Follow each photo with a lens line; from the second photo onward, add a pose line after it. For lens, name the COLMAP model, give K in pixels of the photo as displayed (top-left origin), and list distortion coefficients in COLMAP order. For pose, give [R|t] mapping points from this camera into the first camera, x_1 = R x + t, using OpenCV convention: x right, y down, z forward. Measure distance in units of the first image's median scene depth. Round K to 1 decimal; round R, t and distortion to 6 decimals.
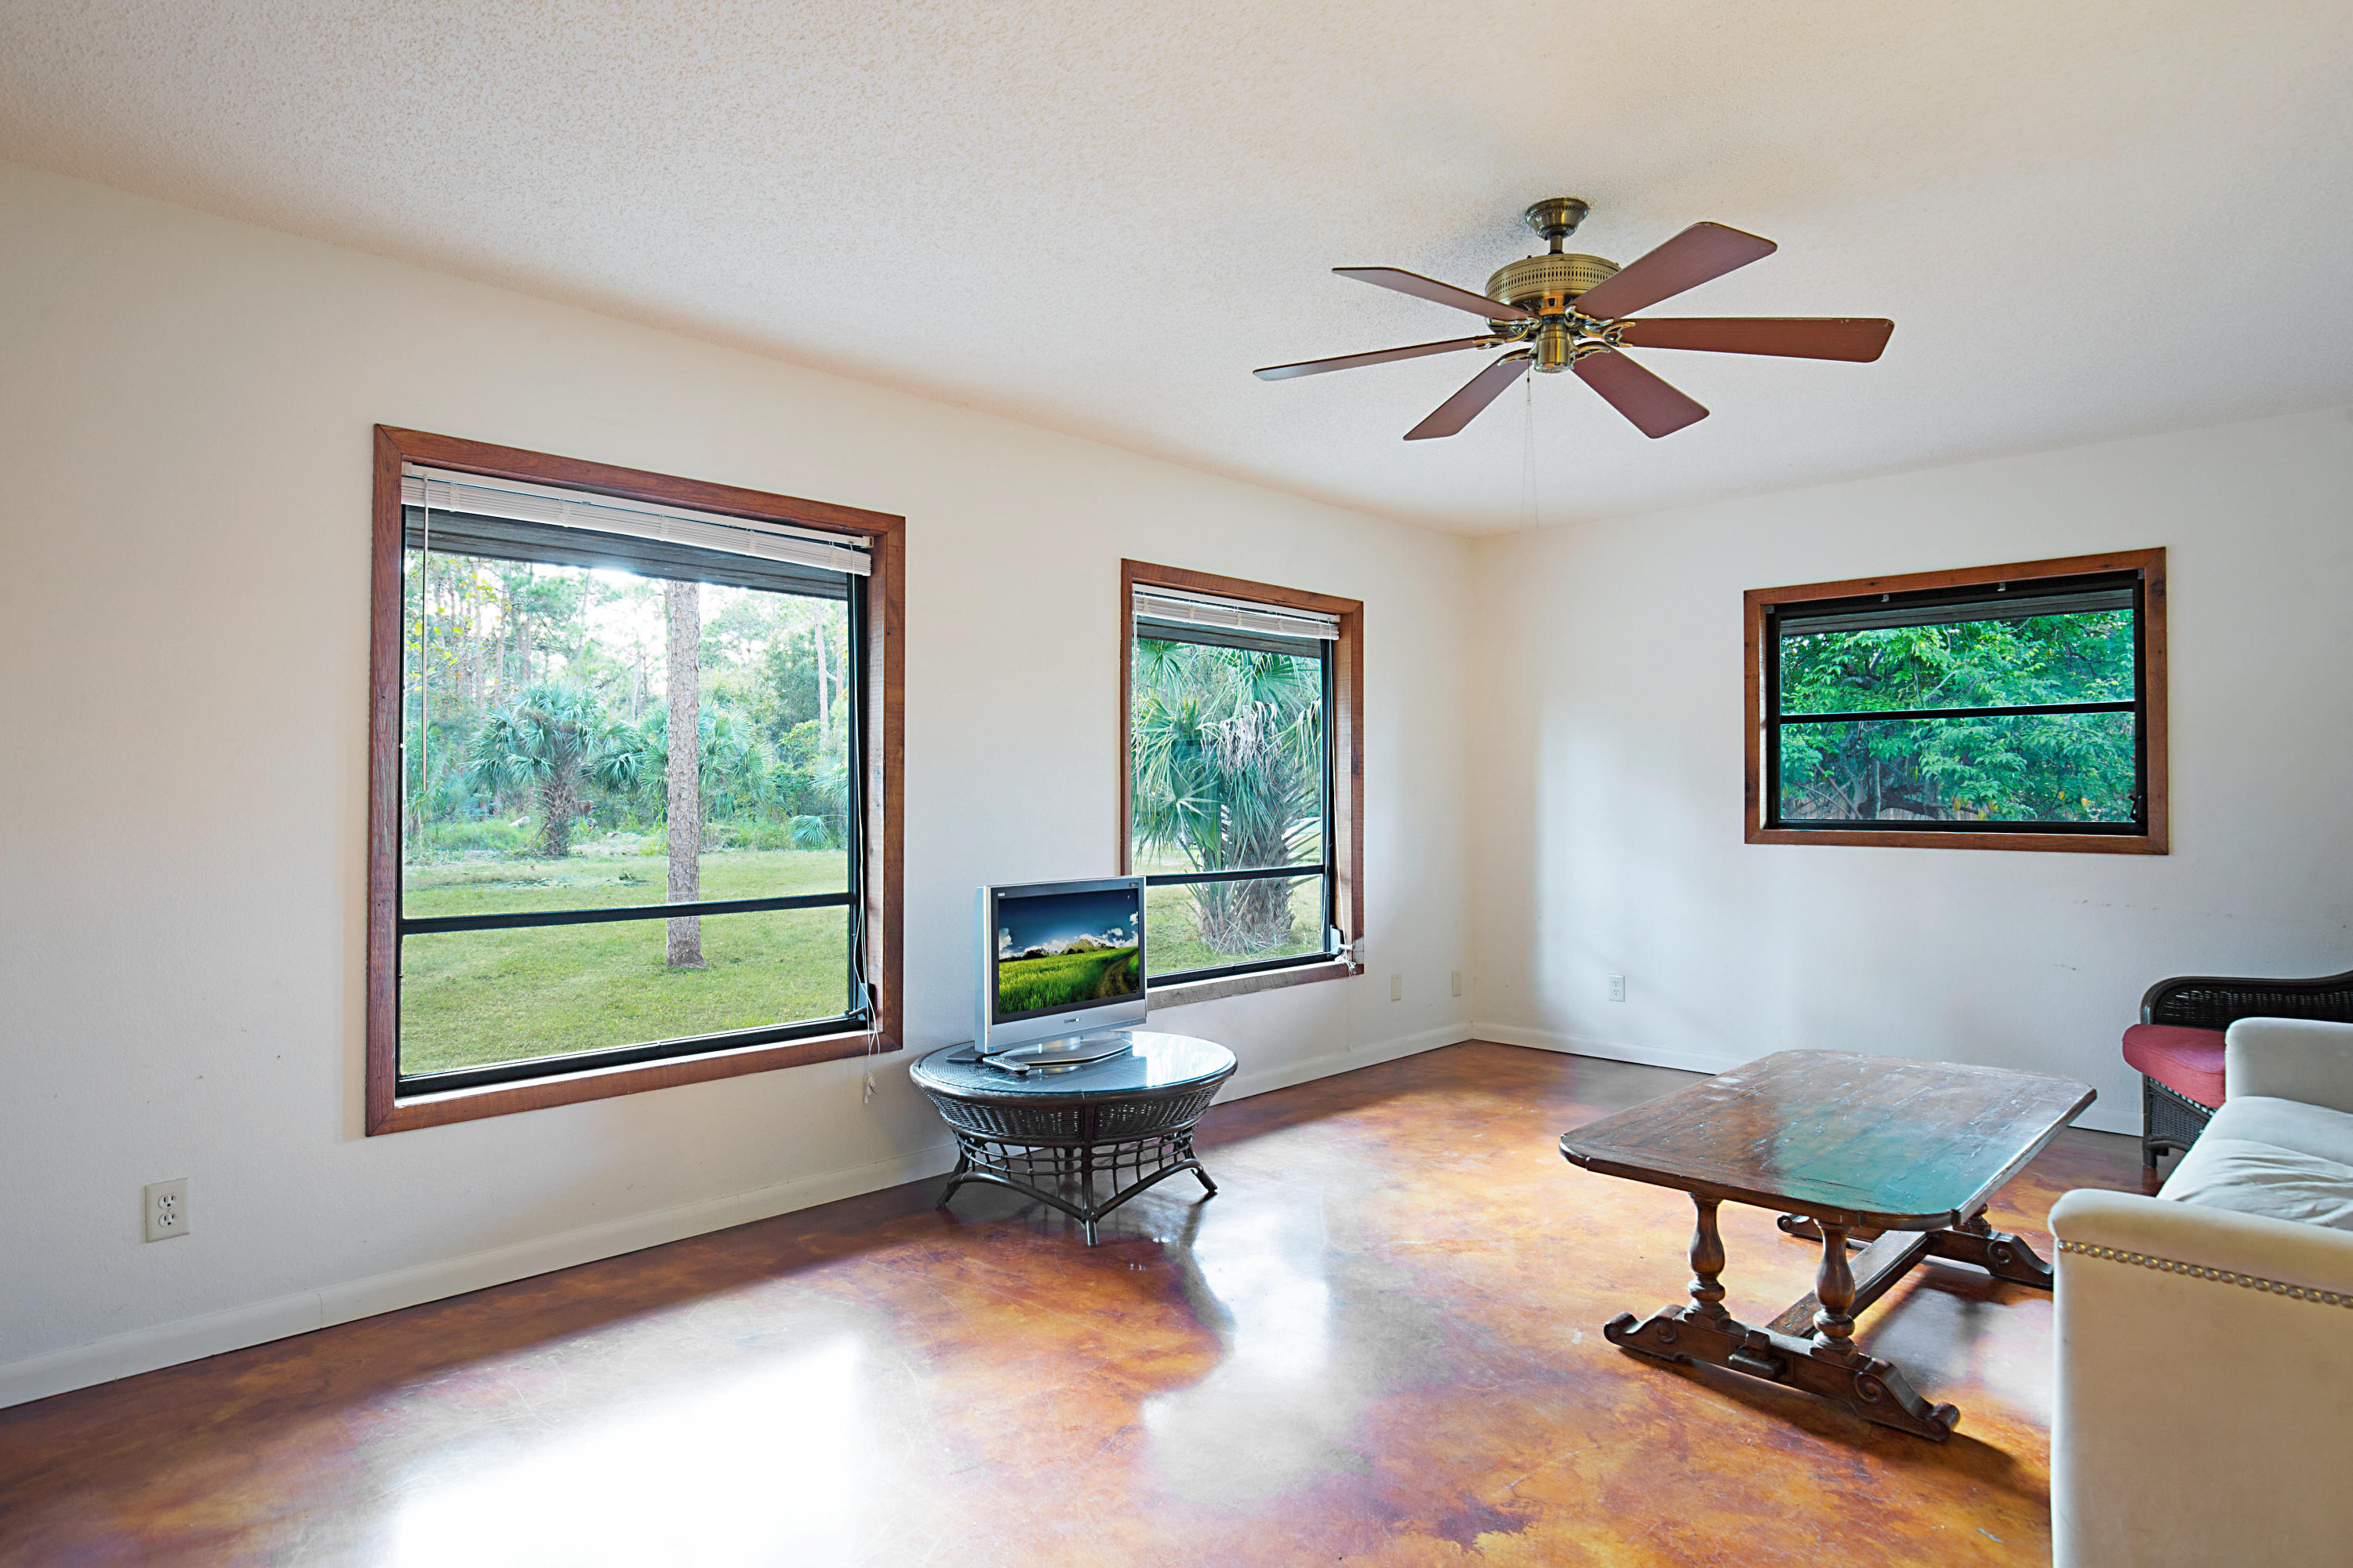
lens RADIAL K [[1289.2, 0, 1162.8], [0, 1289.2, 790.6], [0, 0, 1]] dist [-0.004009, -0.000278]
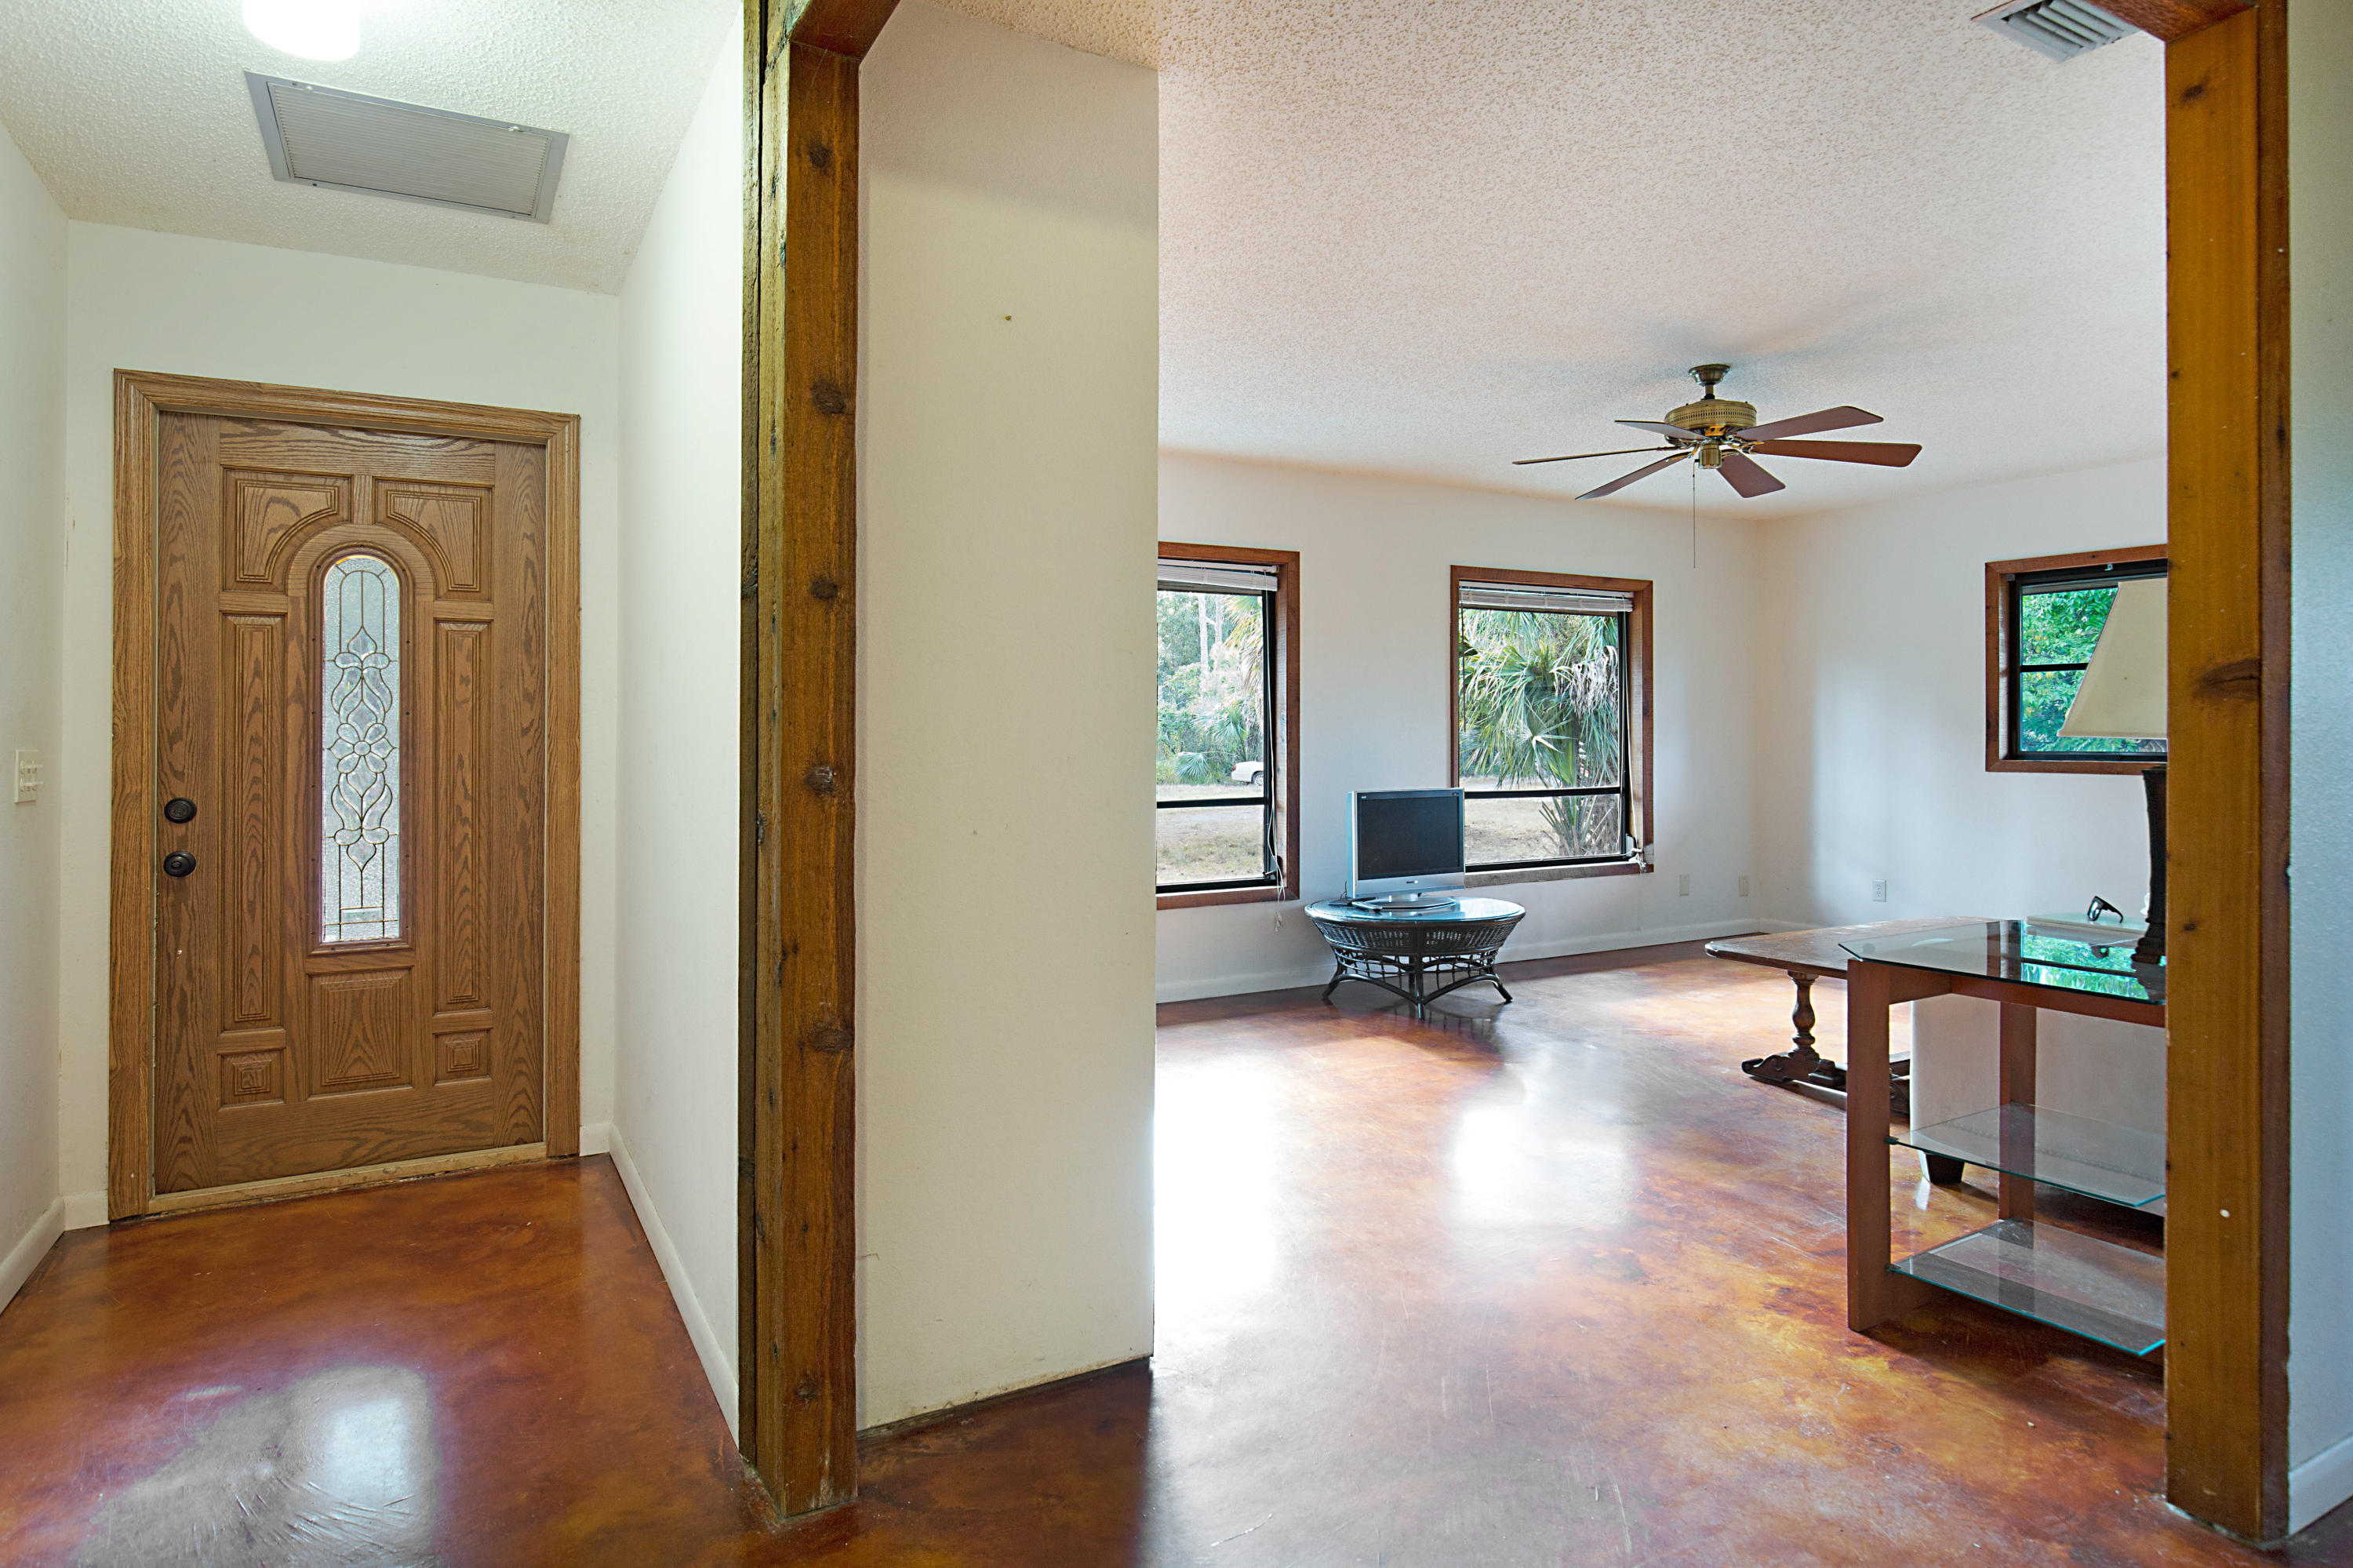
lens RADIAL K [[1289.2, 0, 1090.1], [0, 1289.2, 740.6], [0, 0, 1]] dist [-0.004009, -0.000278]
pose [[0.942186, -0.001456, -0.335086, 0.075493], [0.004704, 0.999949, 0.008882, -0.003076], [0.335056, -0.009944, 0.942146, -0.511200]]
